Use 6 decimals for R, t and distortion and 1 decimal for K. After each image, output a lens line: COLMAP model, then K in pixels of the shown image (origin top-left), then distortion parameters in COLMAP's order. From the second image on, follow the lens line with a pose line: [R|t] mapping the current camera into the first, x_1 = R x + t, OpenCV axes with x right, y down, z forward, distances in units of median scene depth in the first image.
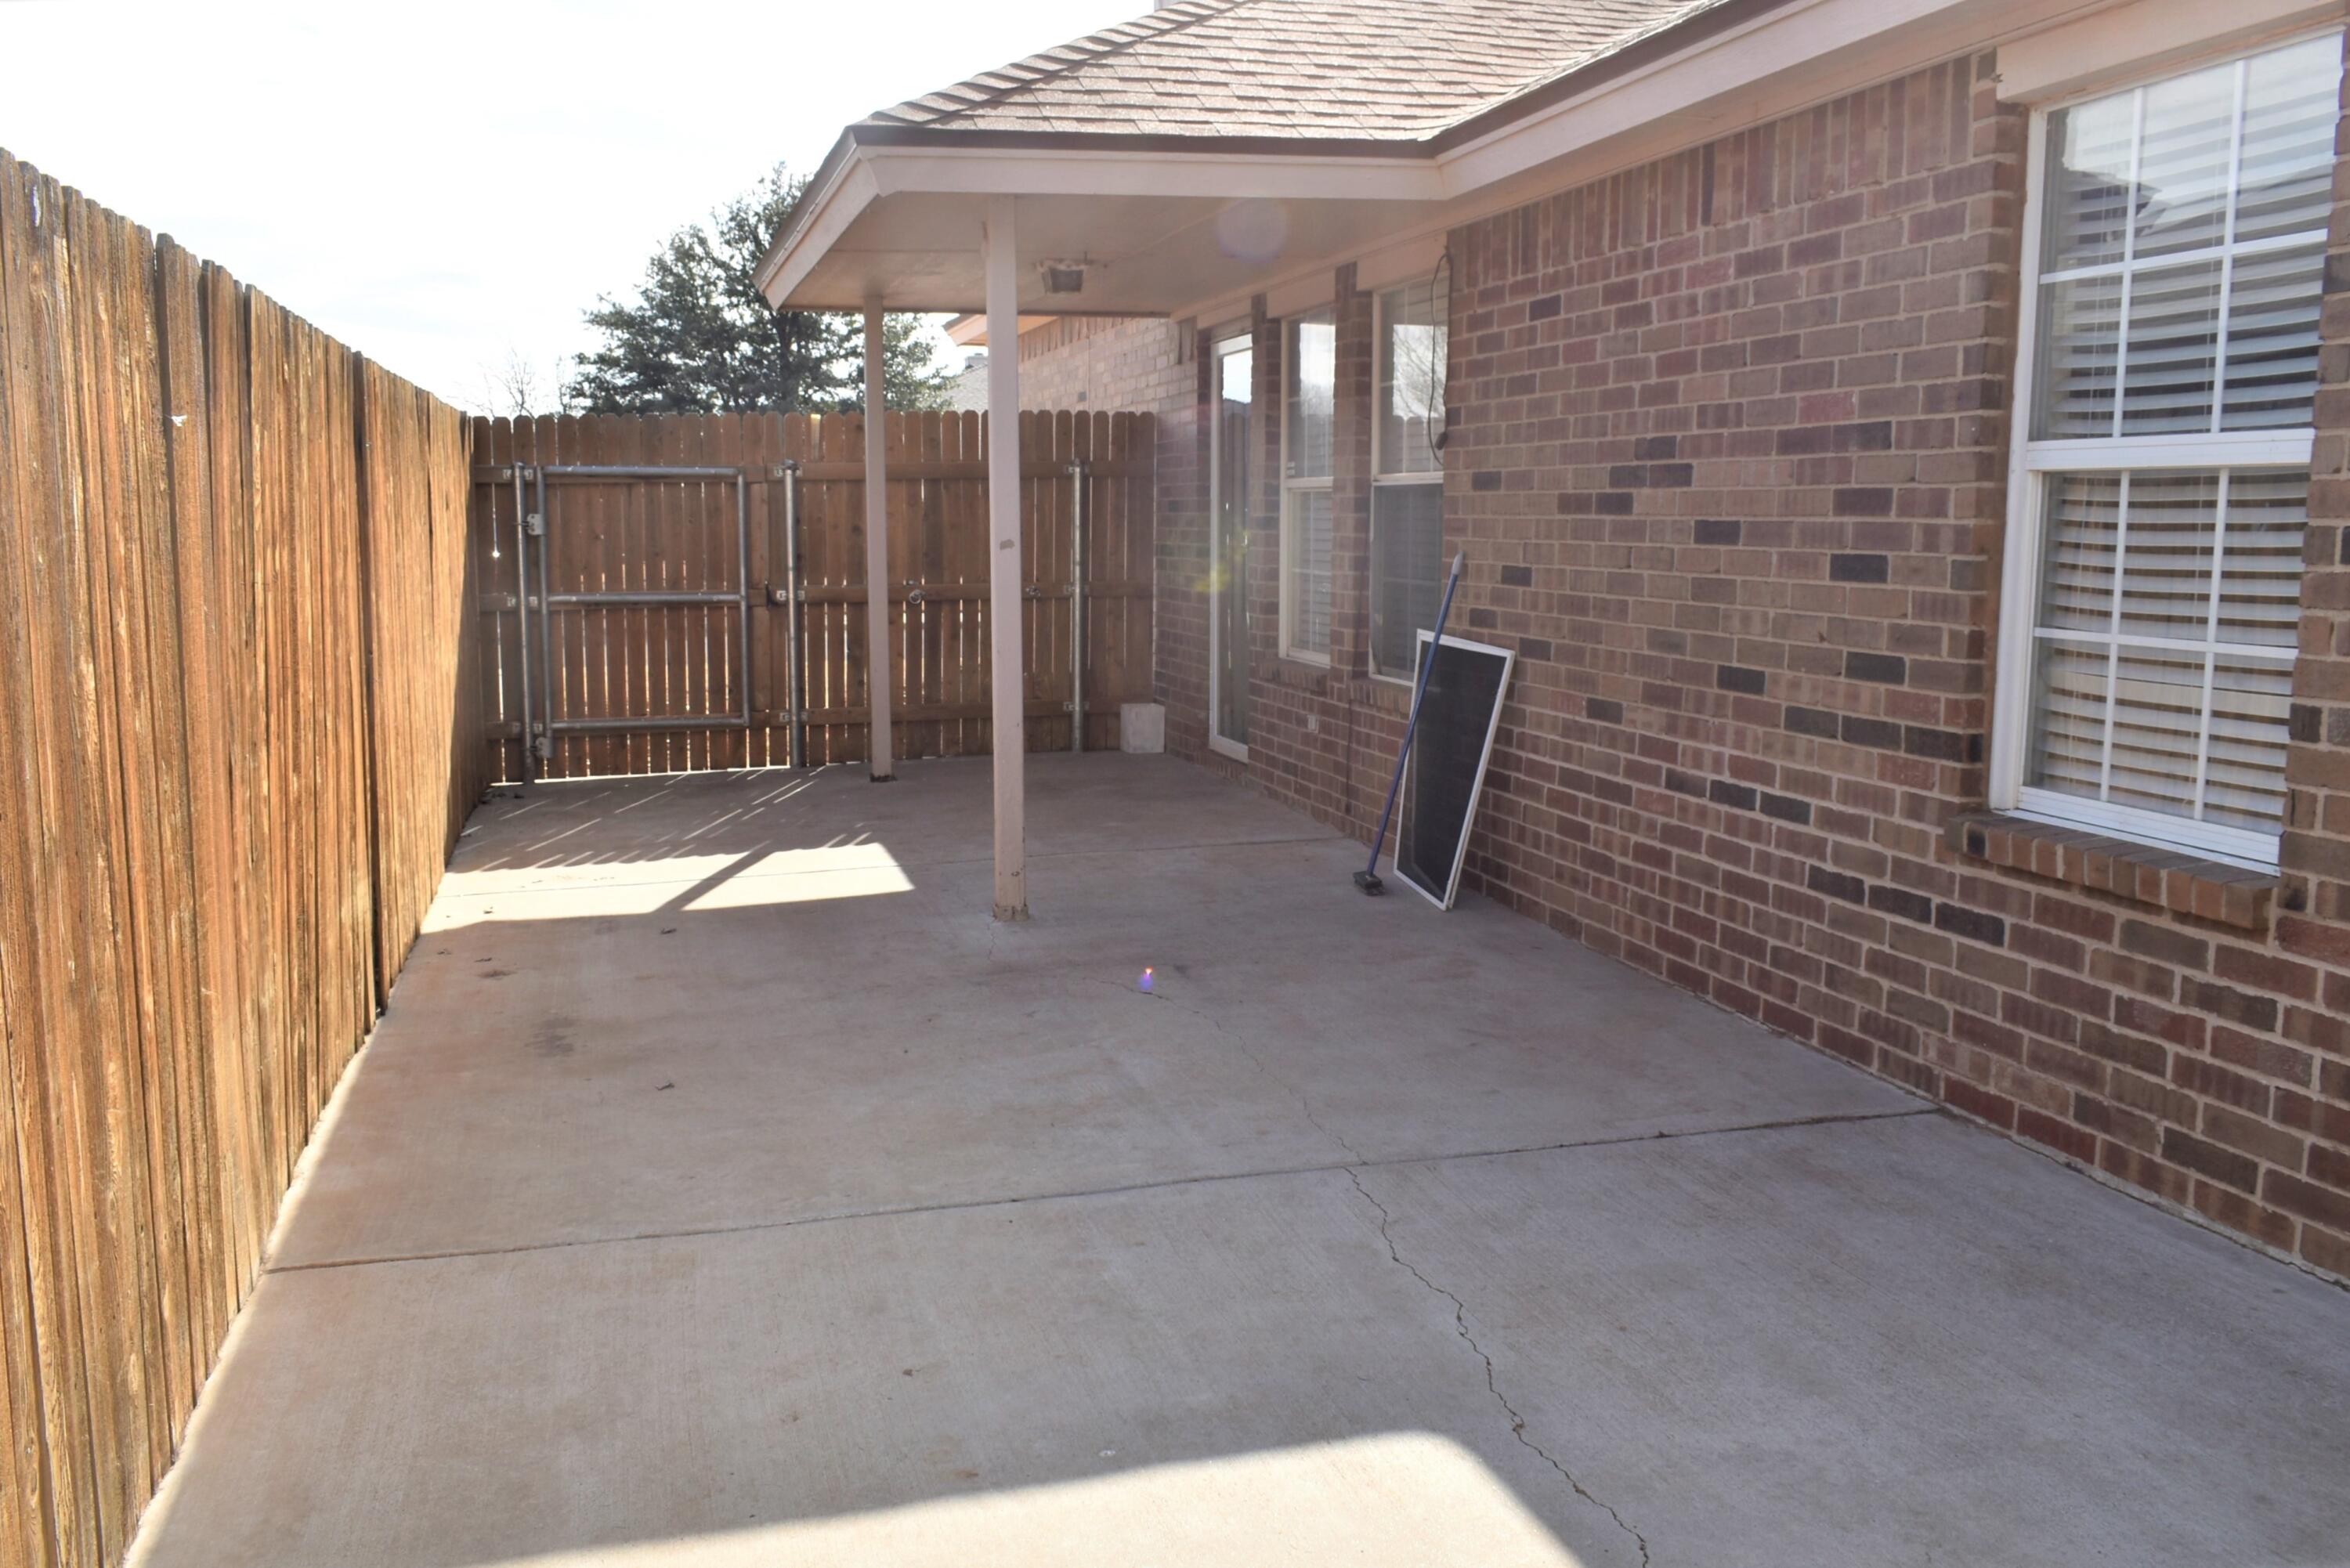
lens RADIAL K [[2088.9, 0, 1173.3], [0, 2088.9, 783.1], [0, 0, 1]] dist [-0.012714, 0.009710]
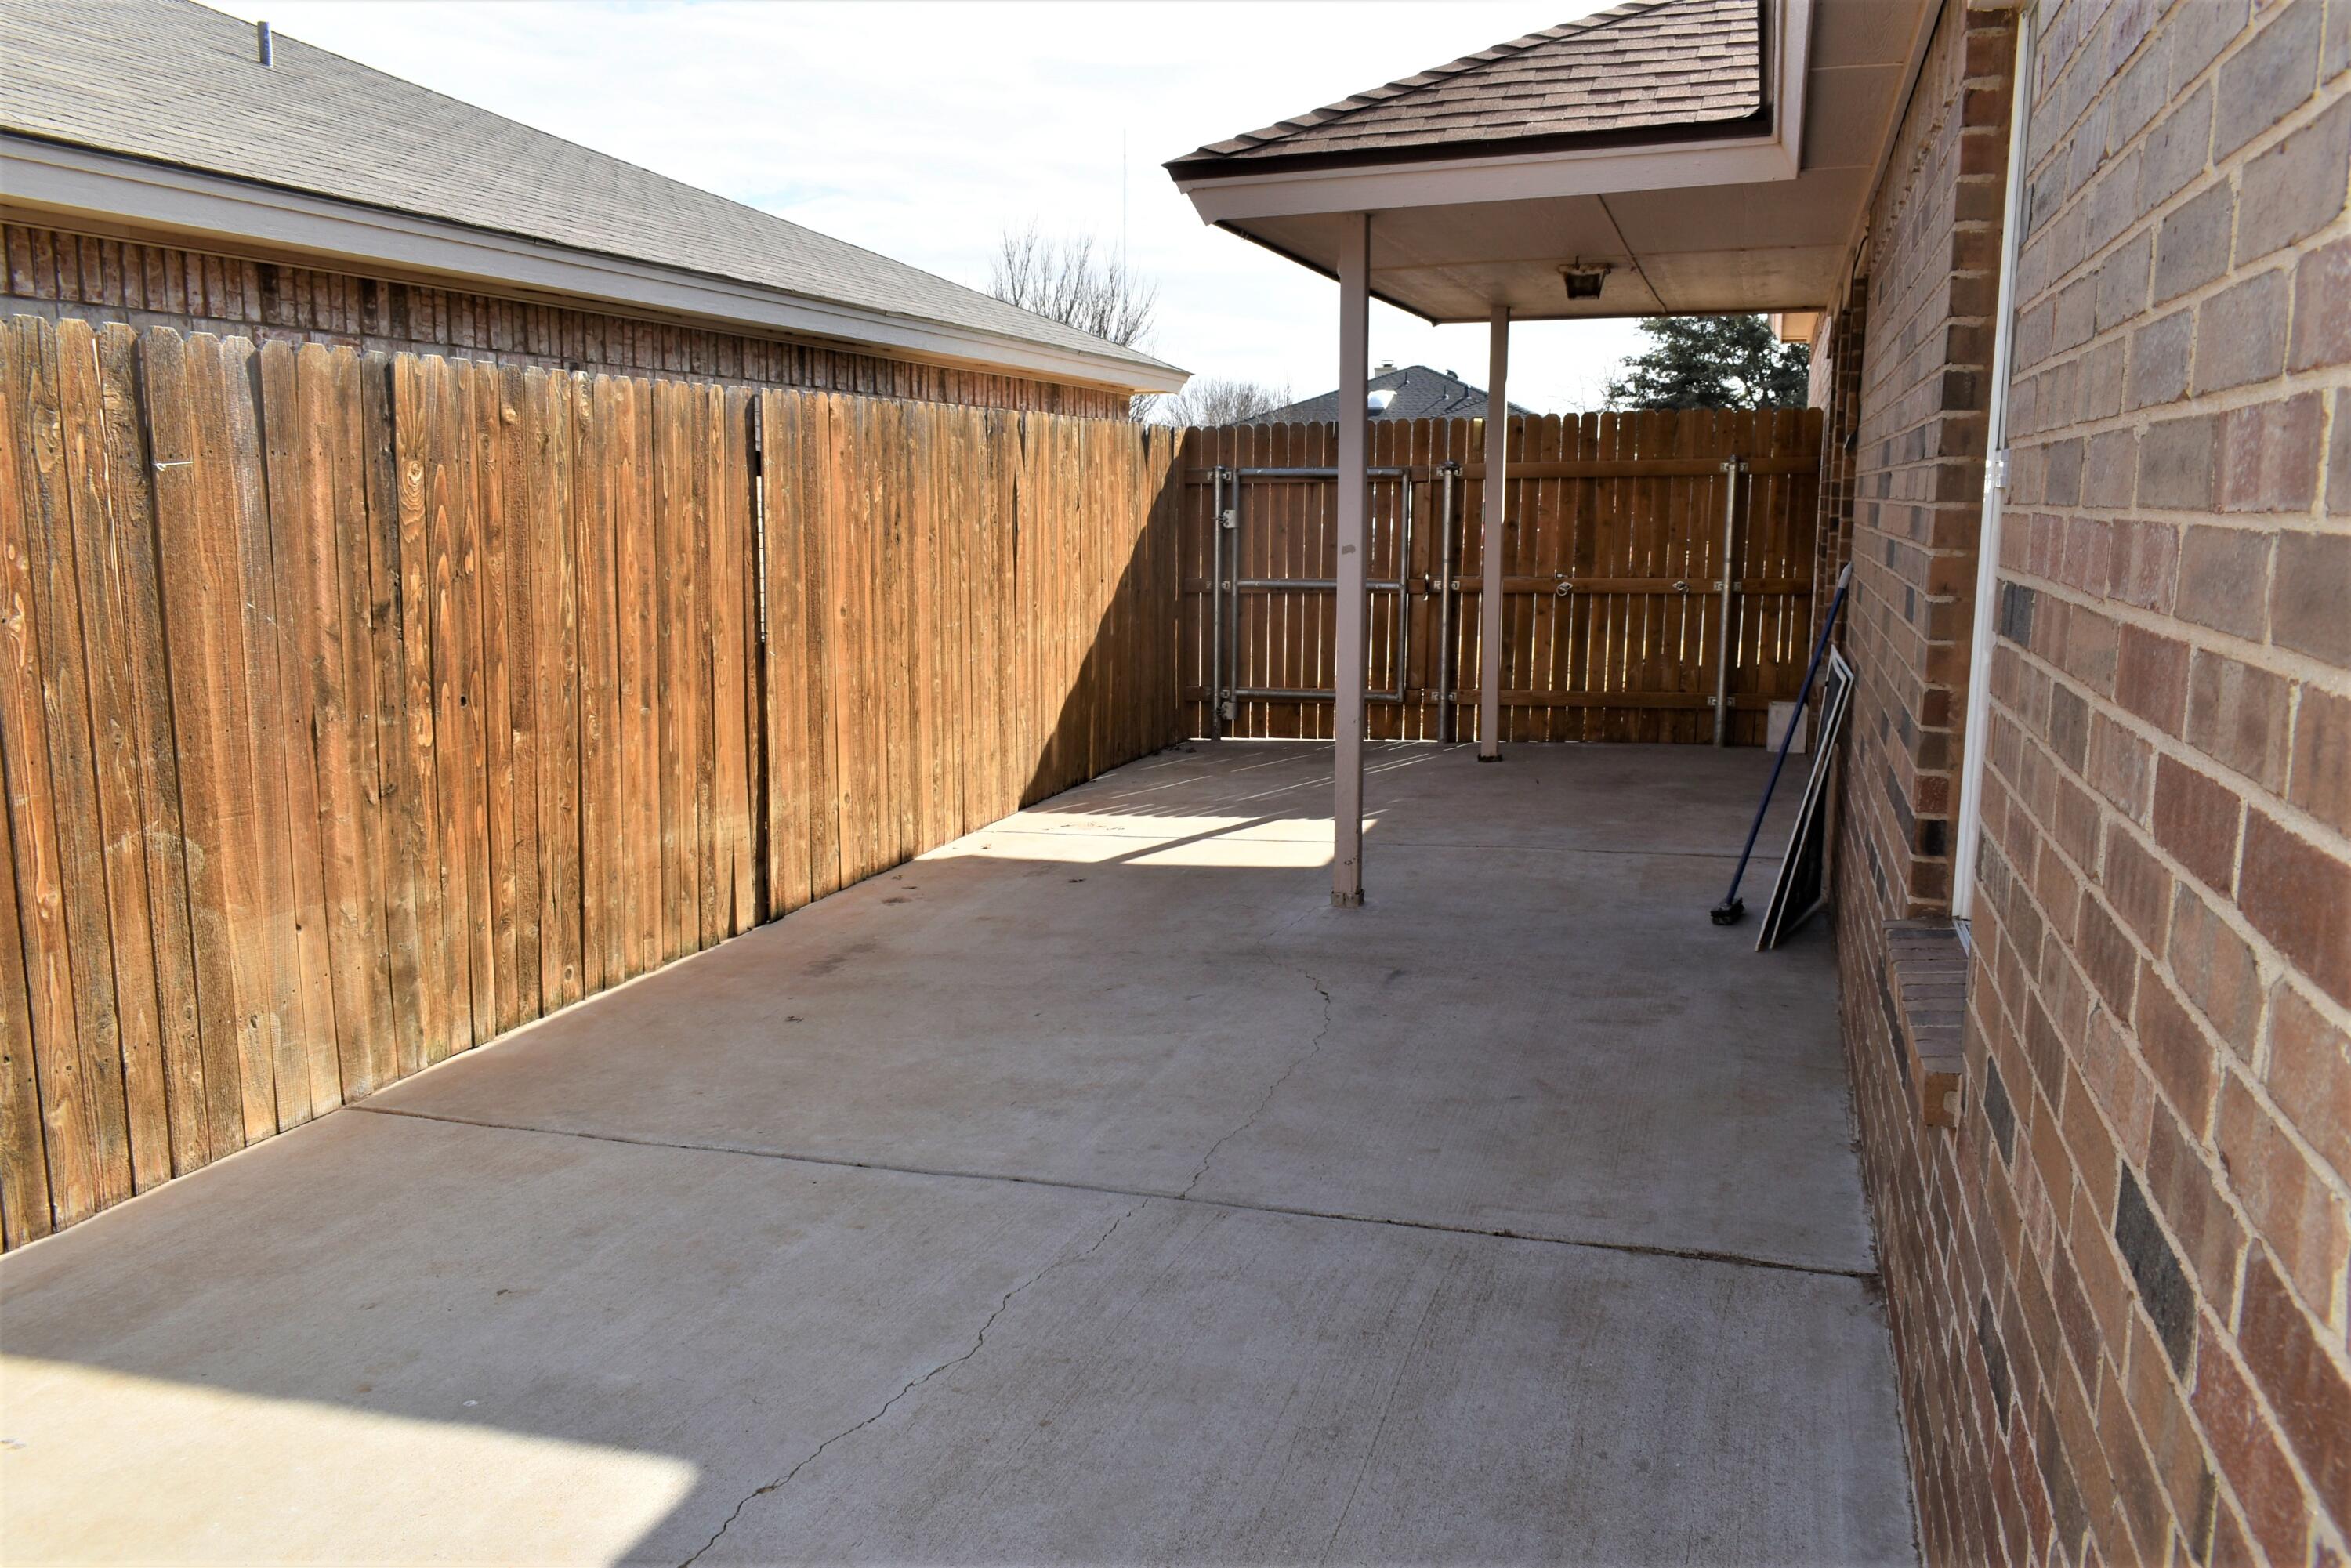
lens RADIAL K [[1842.0, 0, 1175.2], [0, 1842.0, 784.8], [0, 0, 1]] dist [-0.011207, 0.005677]
pose [[0.841433, 0.082750, -0.533988, 0.486168], [-0.067915, 0.996564, 0.047416, -0.047807], [0.536077, -0.003632, 0.844161, 0.239891]]
